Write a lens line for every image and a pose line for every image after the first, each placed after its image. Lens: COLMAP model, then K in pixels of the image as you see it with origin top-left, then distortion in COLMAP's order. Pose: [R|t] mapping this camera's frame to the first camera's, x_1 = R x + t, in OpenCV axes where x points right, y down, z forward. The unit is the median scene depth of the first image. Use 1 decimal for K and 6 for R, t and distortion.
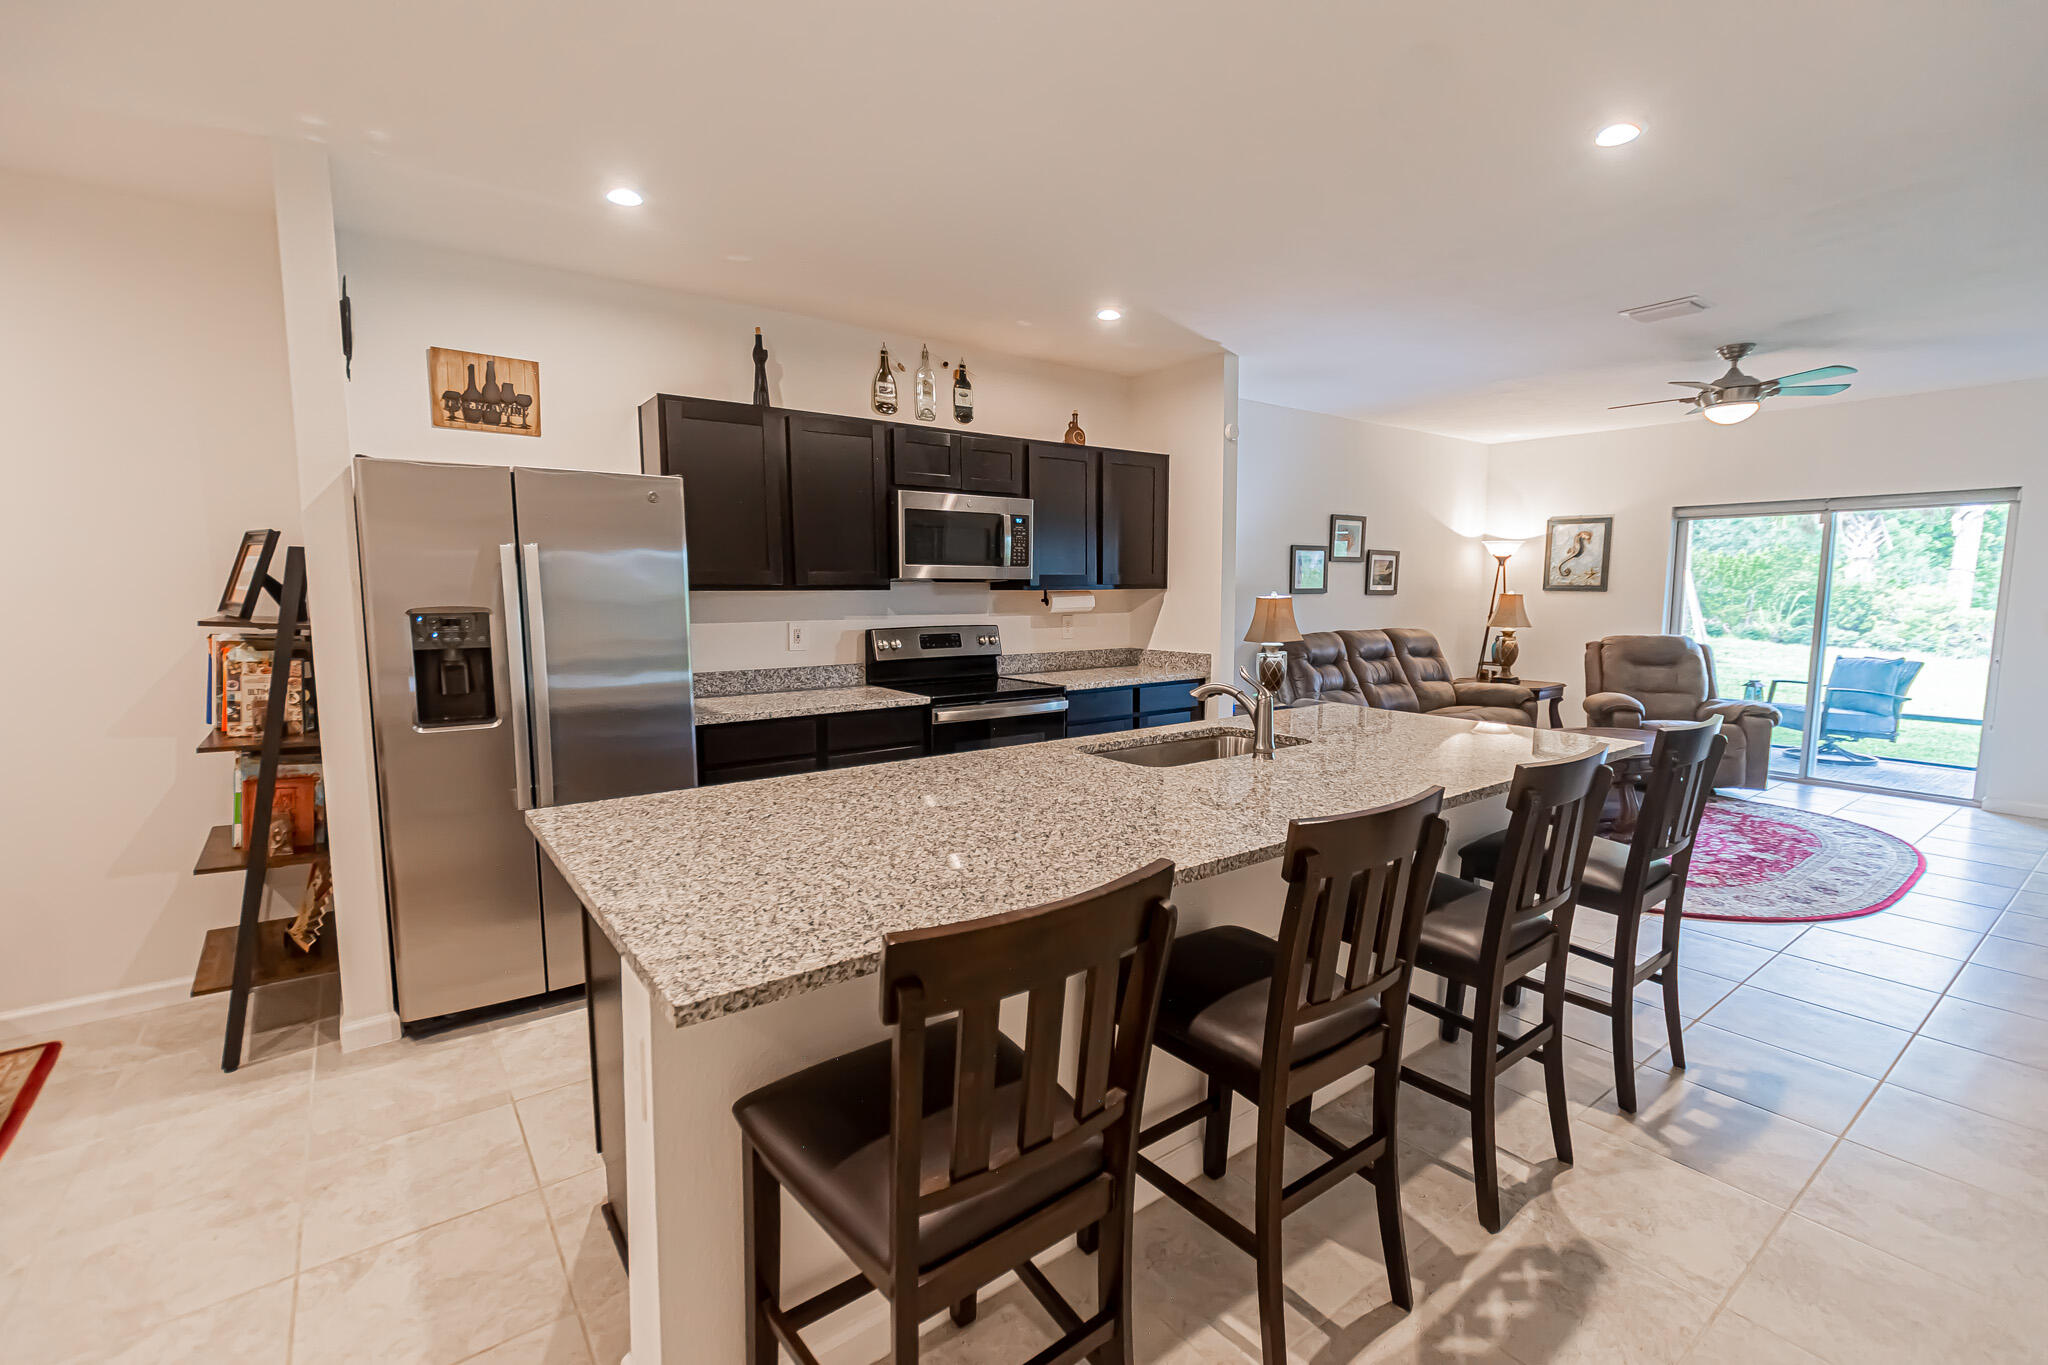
lens RADIAL K [[900.8, 0, 1036.7], [0, 900.8, 683.1], [0, 0, 1]] dist [0.005588, -0.001631]
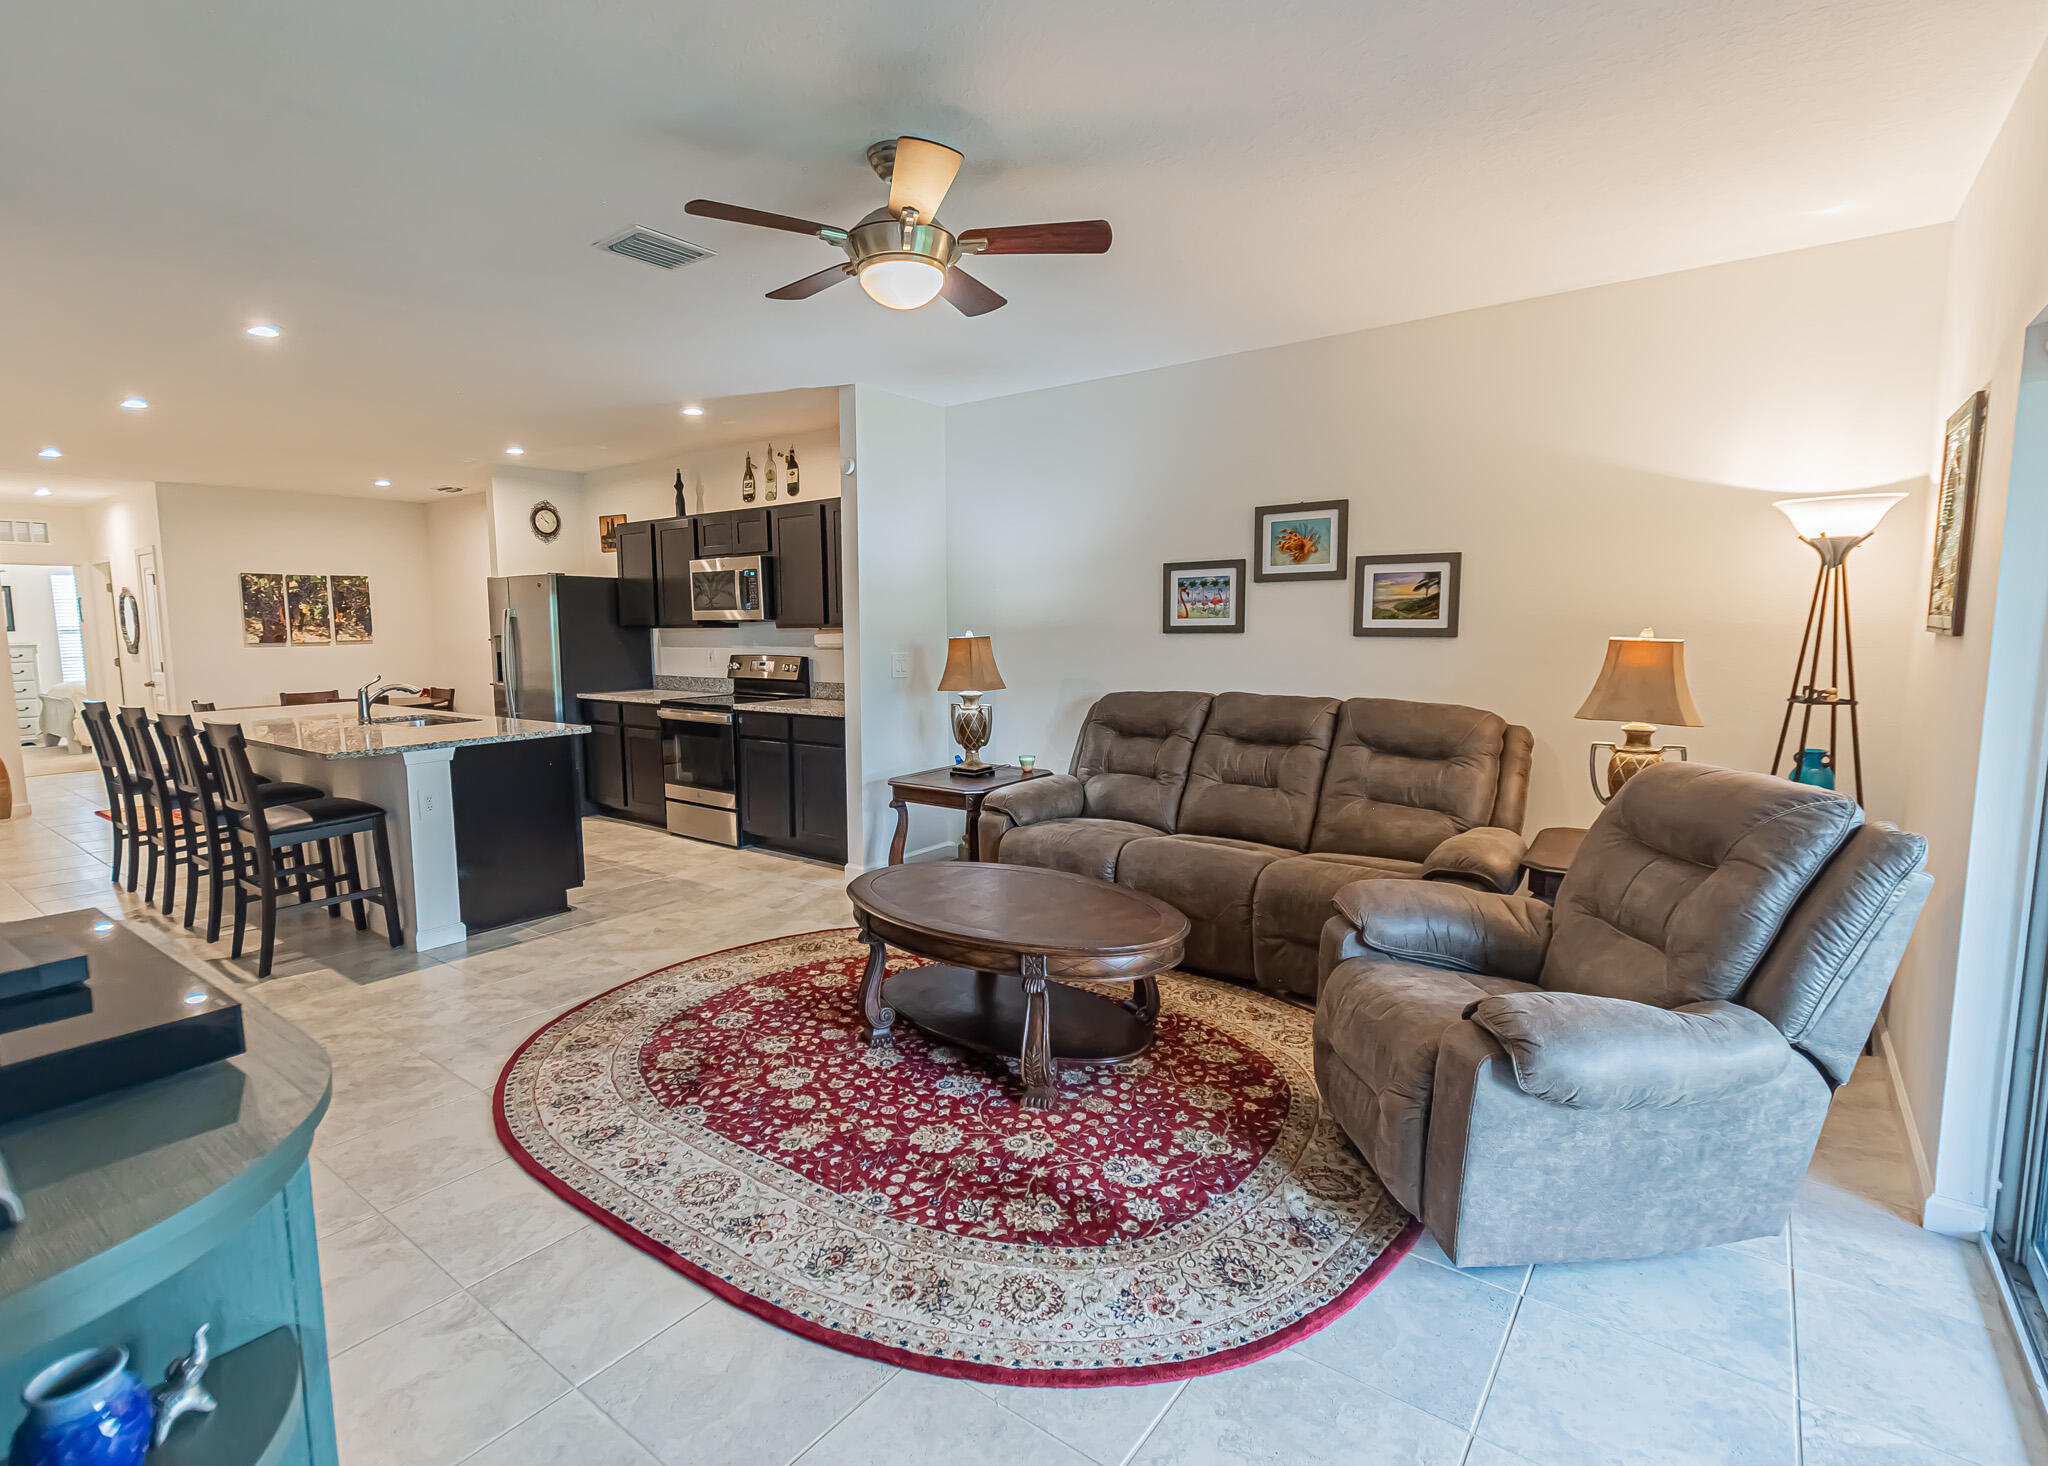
lens RADIAL K [[971.3, 0, 996.0], [0, 971.3, 737.1], [0, 0, 1]] dist [0.002354, 0.000041]
pose [[0.263619, 0.111487, -0.958163, 1.432086], [-0.096895, 0.991335, 0.088688, -0.107431], [0.959748, 0.069461, 0.272138, 0.986226]]
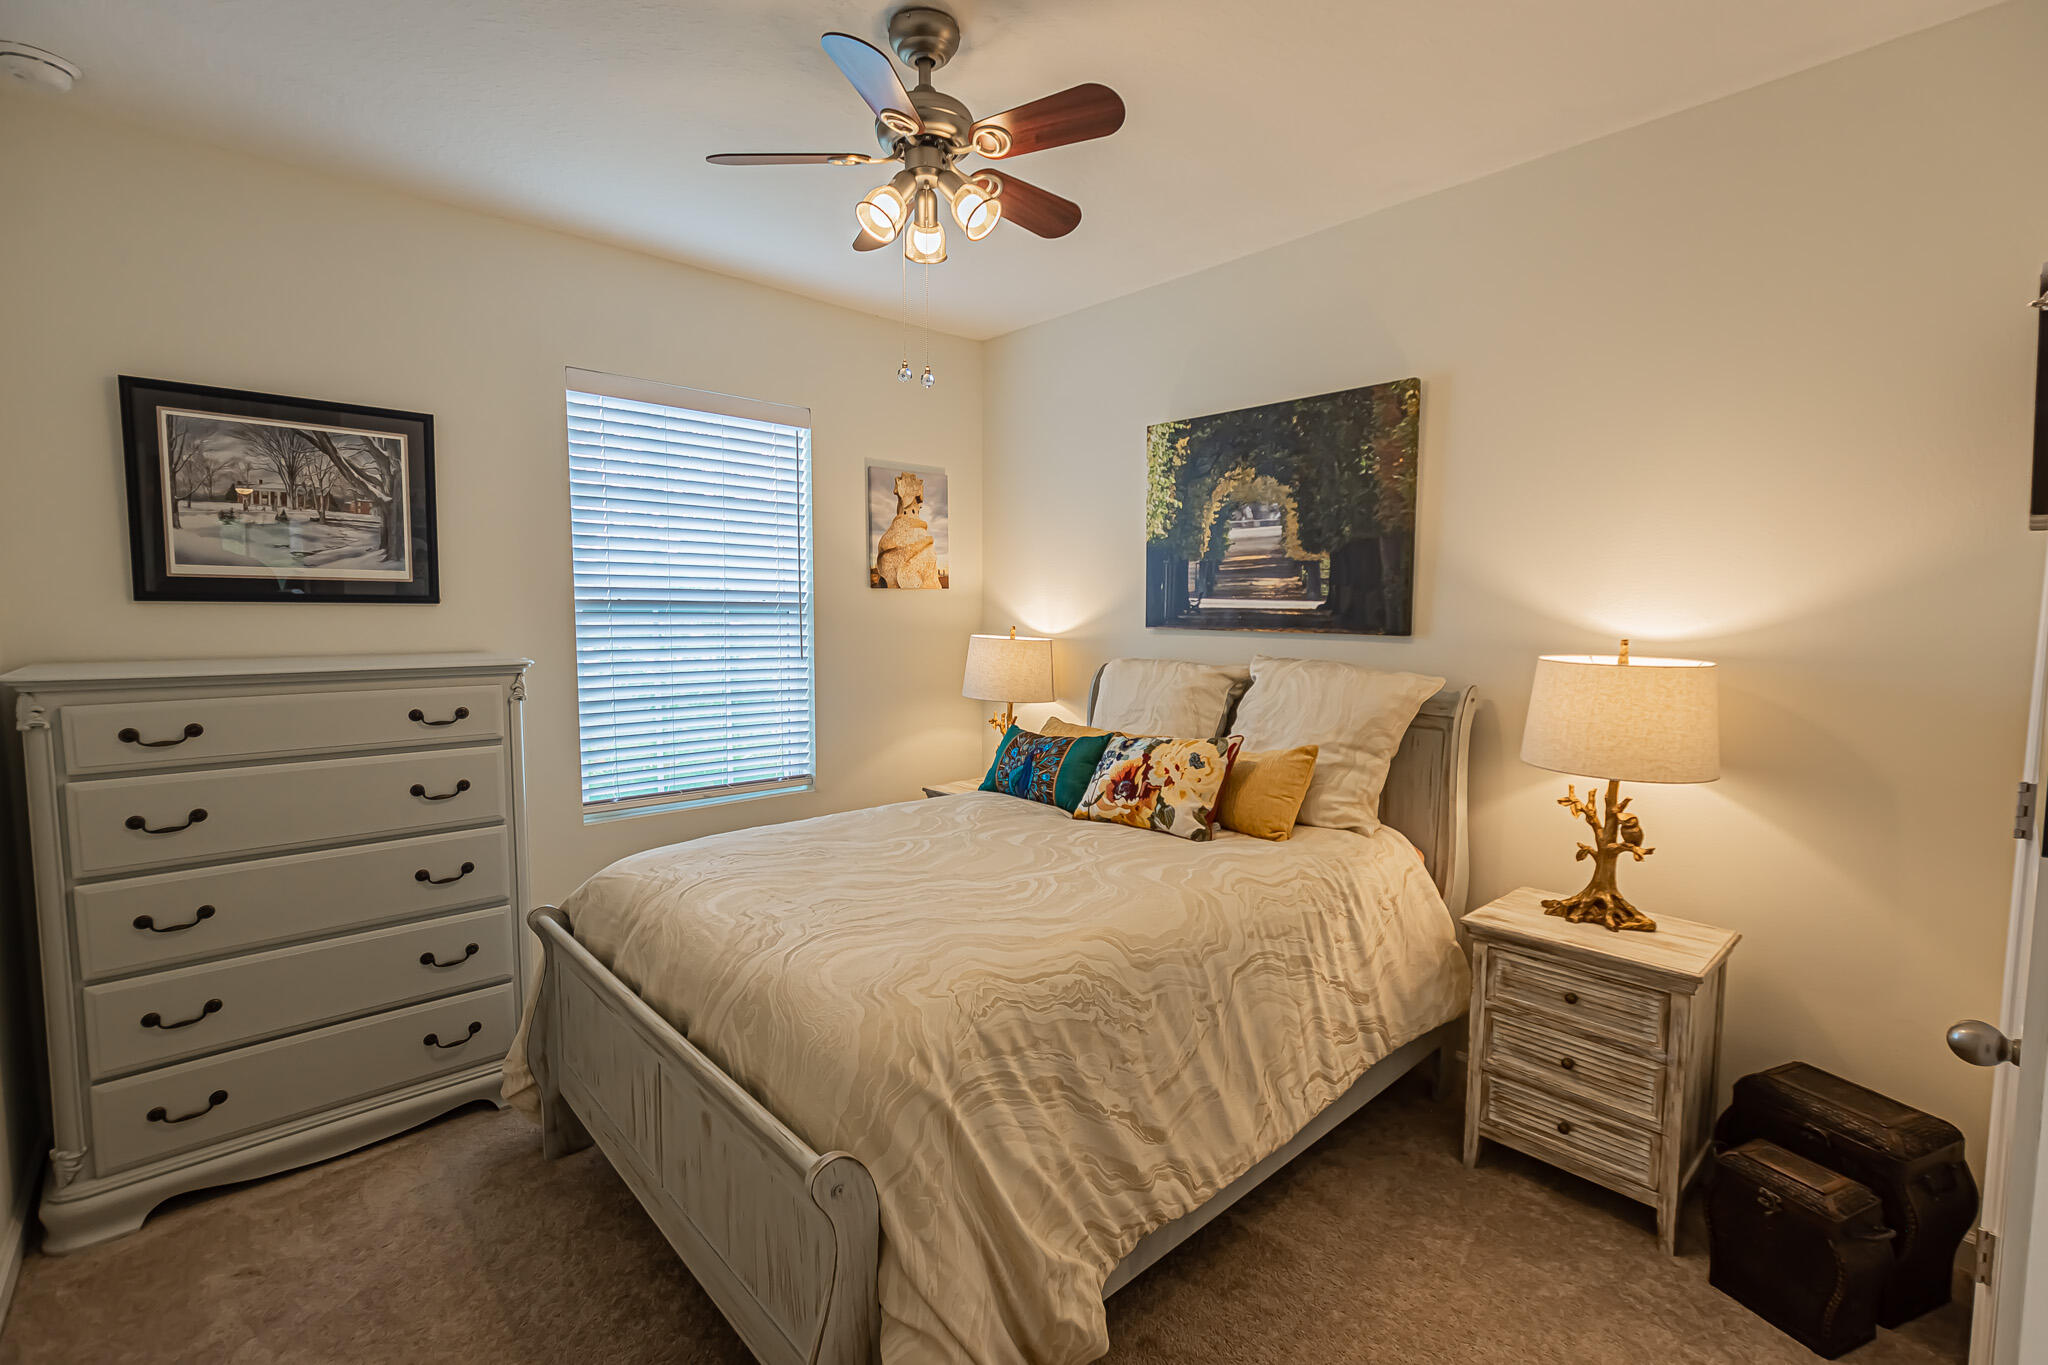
lens RADIAL K [[900.8, 0, 1020.4], [0, 900.8, 671.7], [0, 0, 1]] dist [0.005588, -0.001631]
pose [[0.087973, 0.082105, -0.992733, -1.356964], [-0.114597, 0.990815, 0.071791, 0.068087], [0.989509, 0.107448, 0.096574, -0.630903]]
